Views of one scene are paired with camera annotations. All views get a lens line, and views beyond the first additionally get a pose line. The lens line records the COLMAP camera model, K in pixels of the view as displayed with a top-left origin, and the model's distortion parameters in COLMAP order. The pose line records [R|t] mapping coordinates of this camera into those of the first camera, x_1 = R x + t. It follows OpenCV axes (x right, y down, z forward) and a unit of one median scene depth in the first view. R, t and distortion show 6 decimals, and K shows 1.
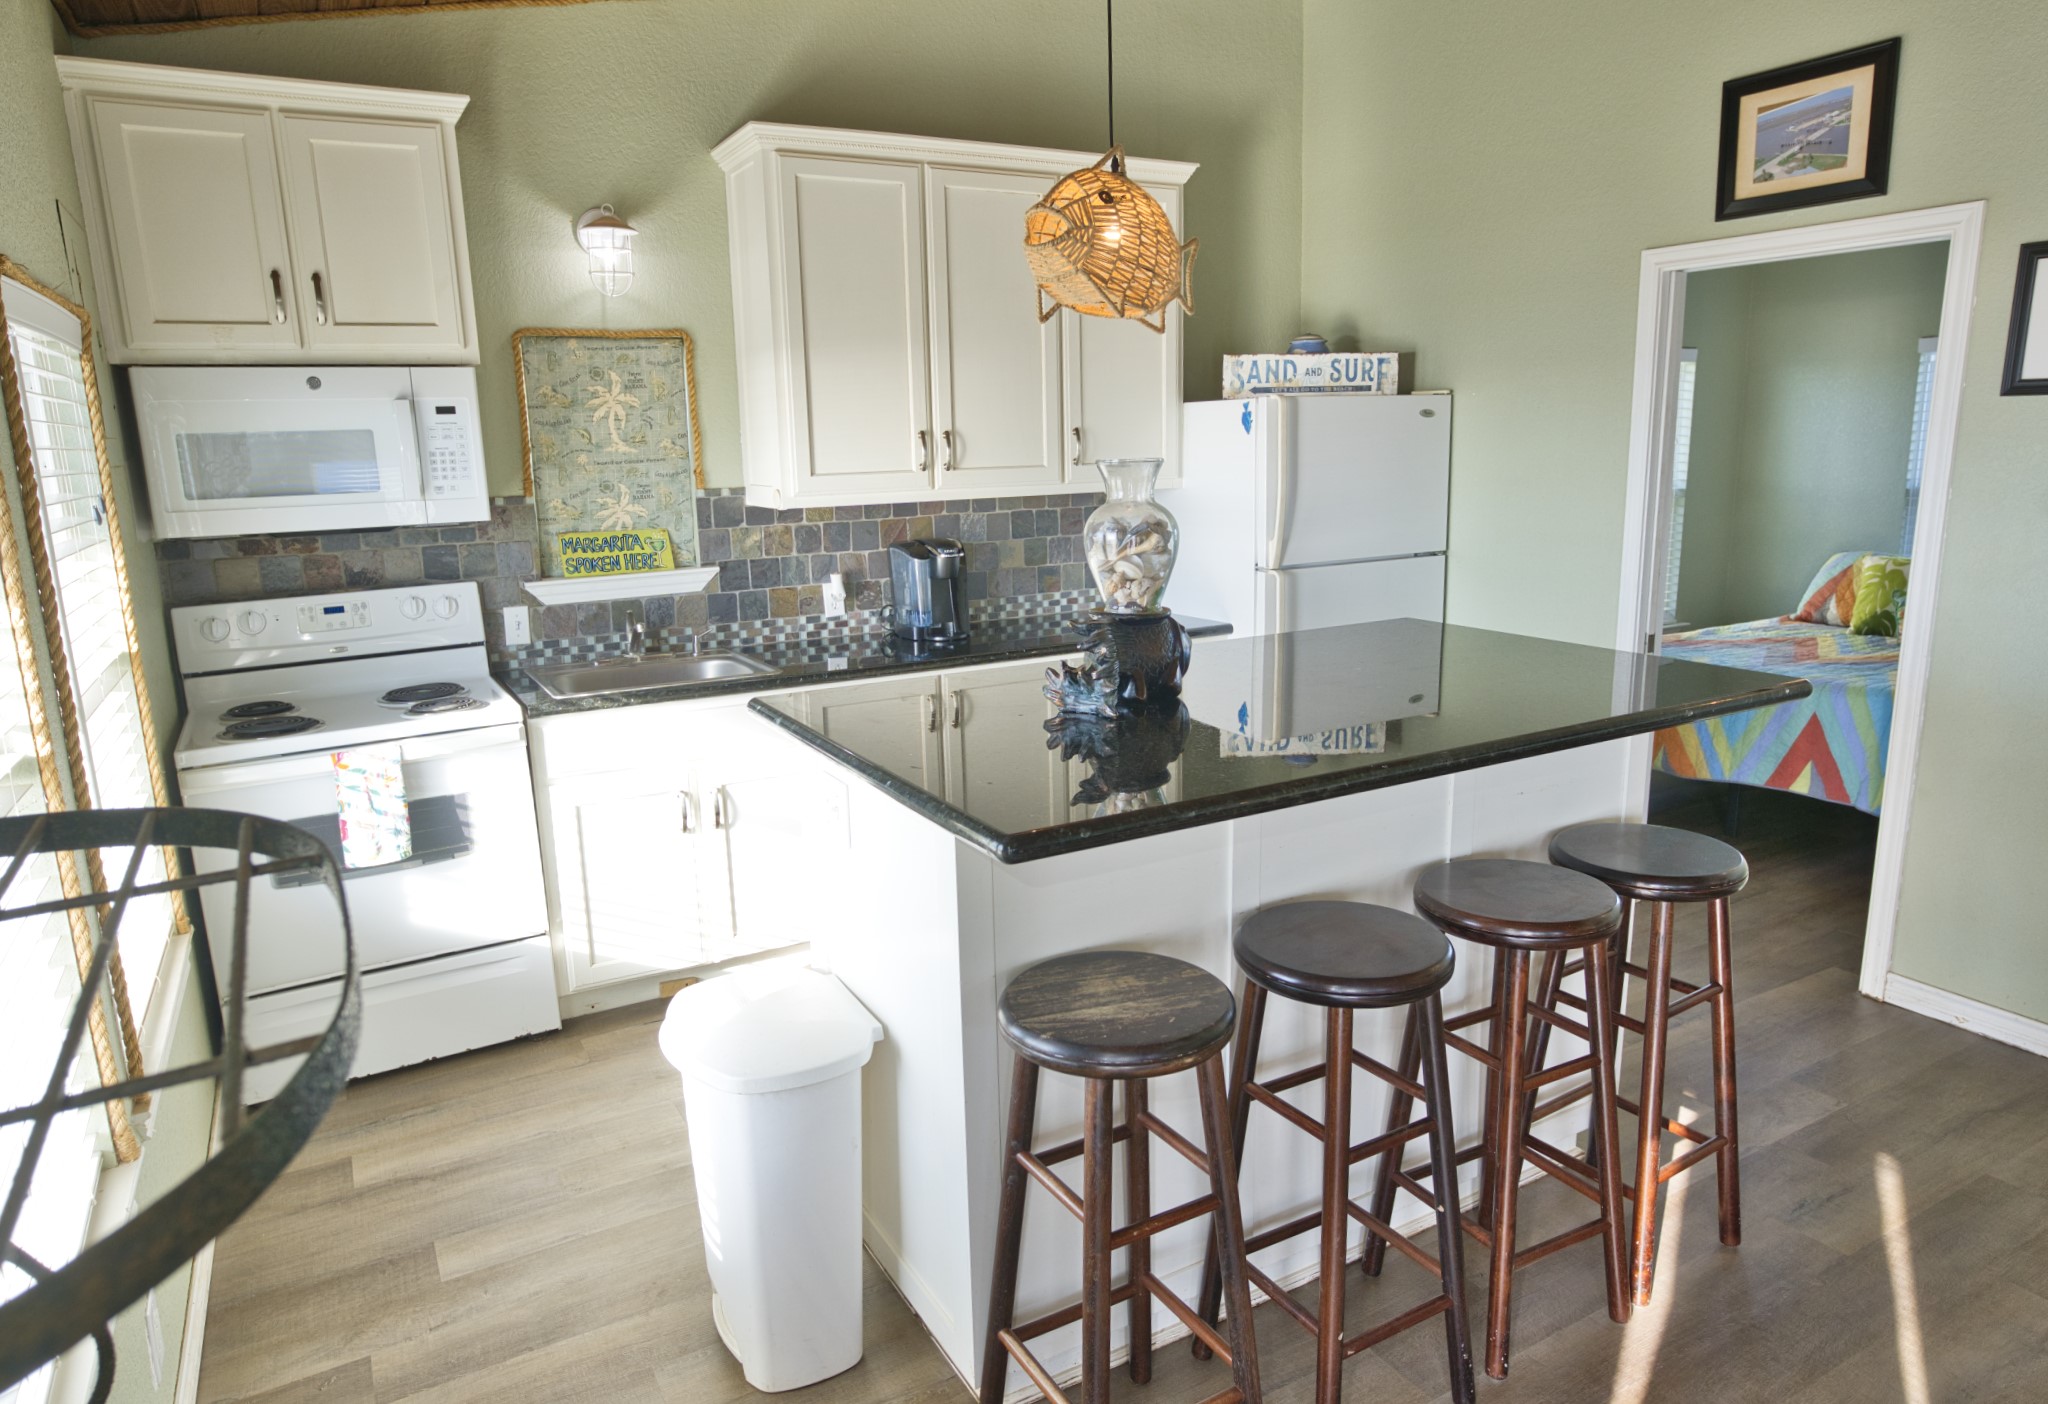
lens RADIAL K [[1250.7, 0, 1016.1], [0, 1250.7, 698.1], [0, 0, 1]] dist [-0.036742, 0.019992]
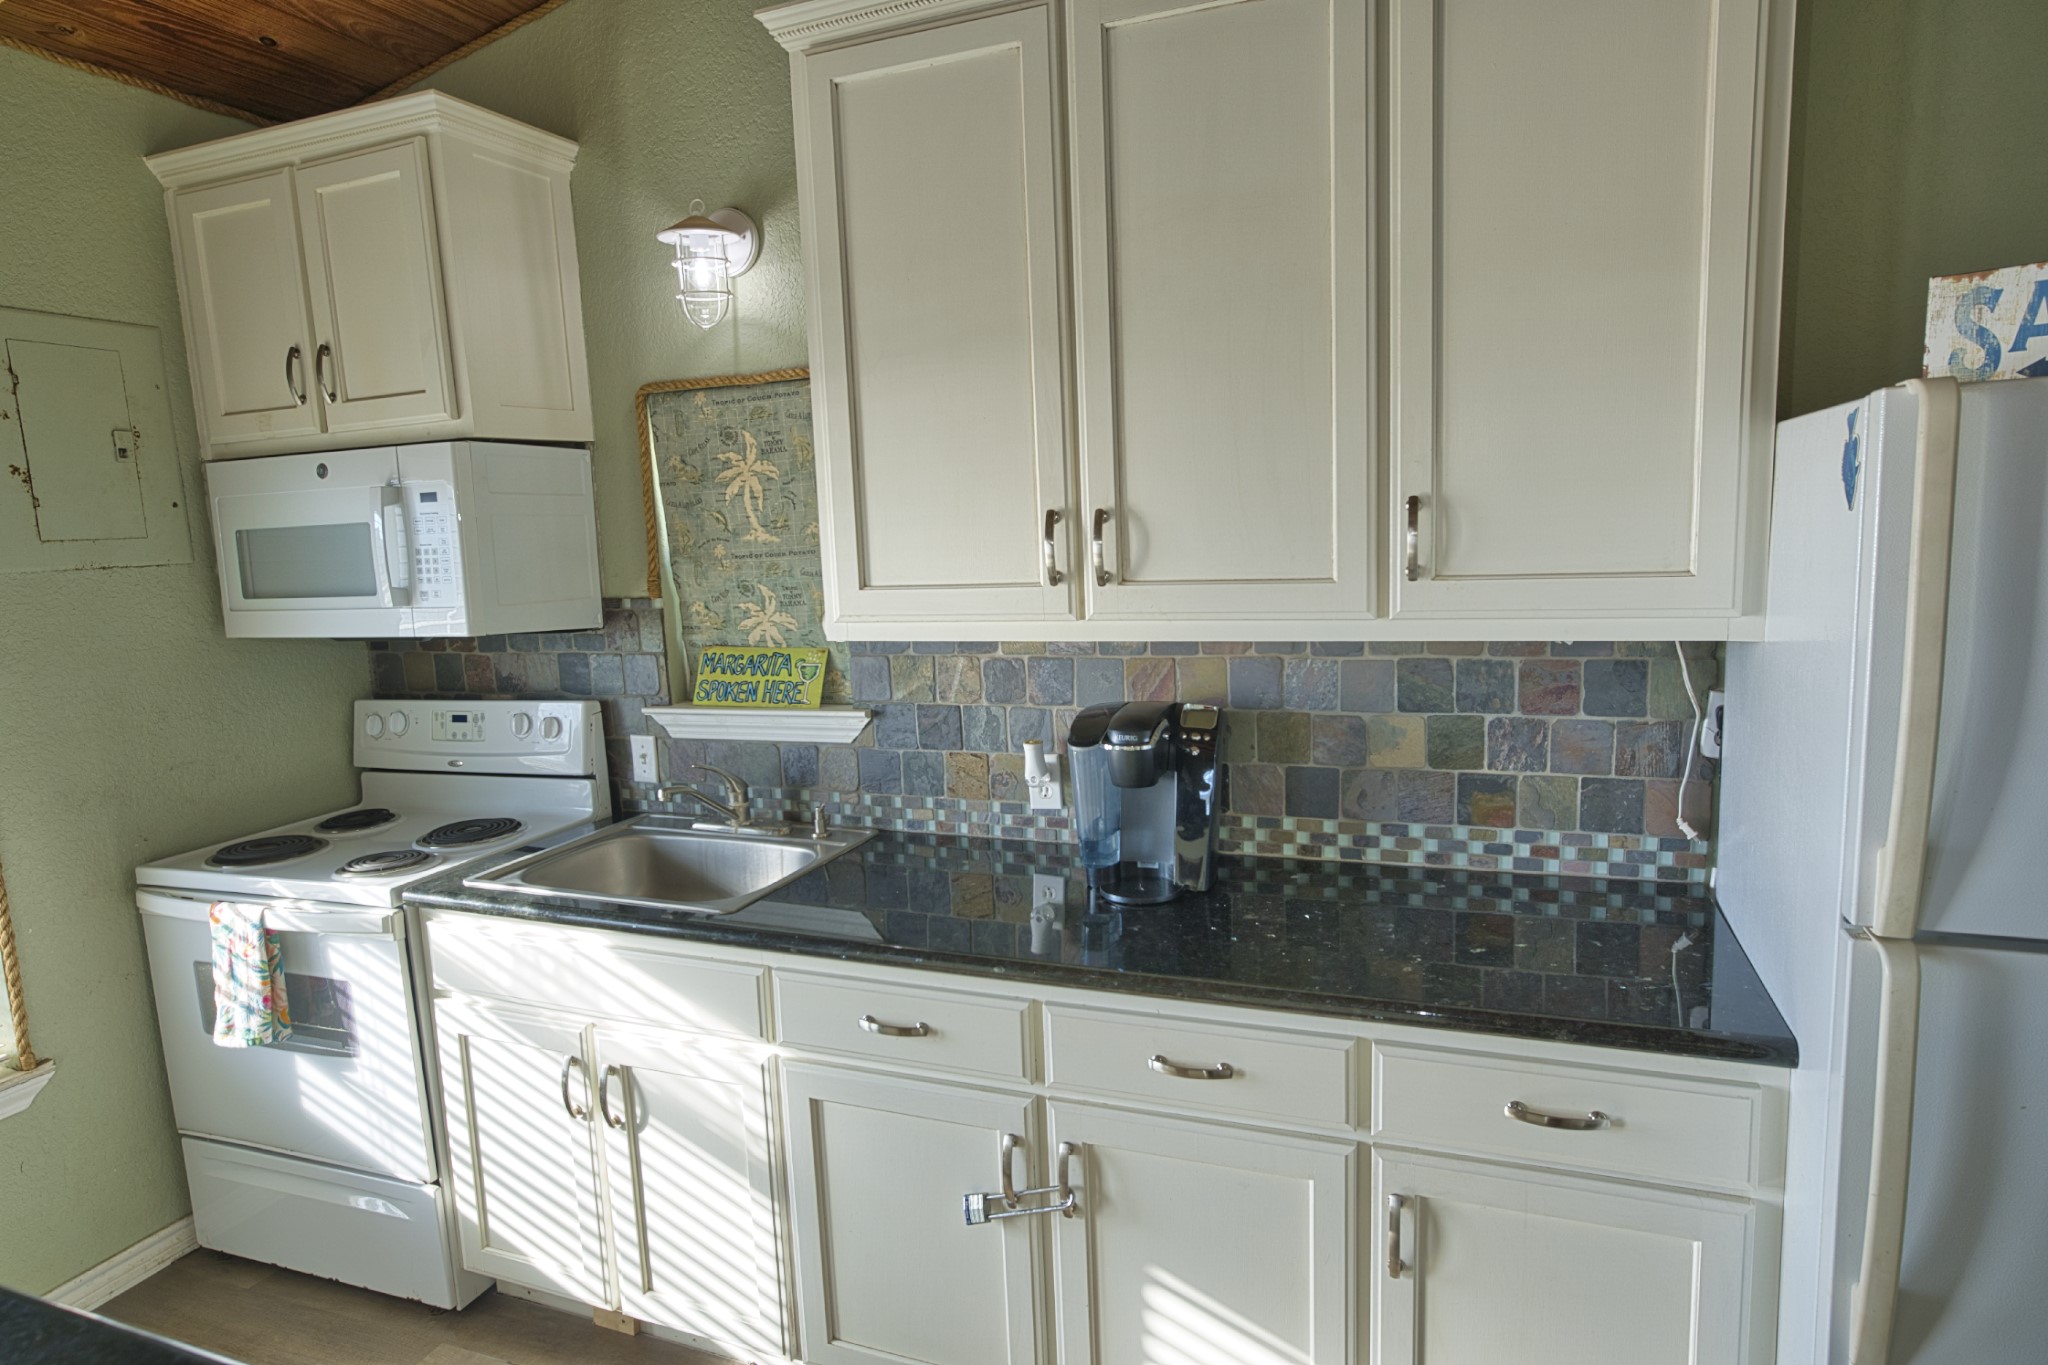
lens RADIAL K [[1164.5, 0, 1016.1], [0, 1164.5, 680.6], [0, 0, 1]] dist [-0.034937, 0.028105]
pose [[0.633500, 0.106305, -0.766405, 0.305713], [-0.133835, 0.990642, 0.026782, -0.157124], [0.762080, 0.085605, 0.641799, 0.694019]]
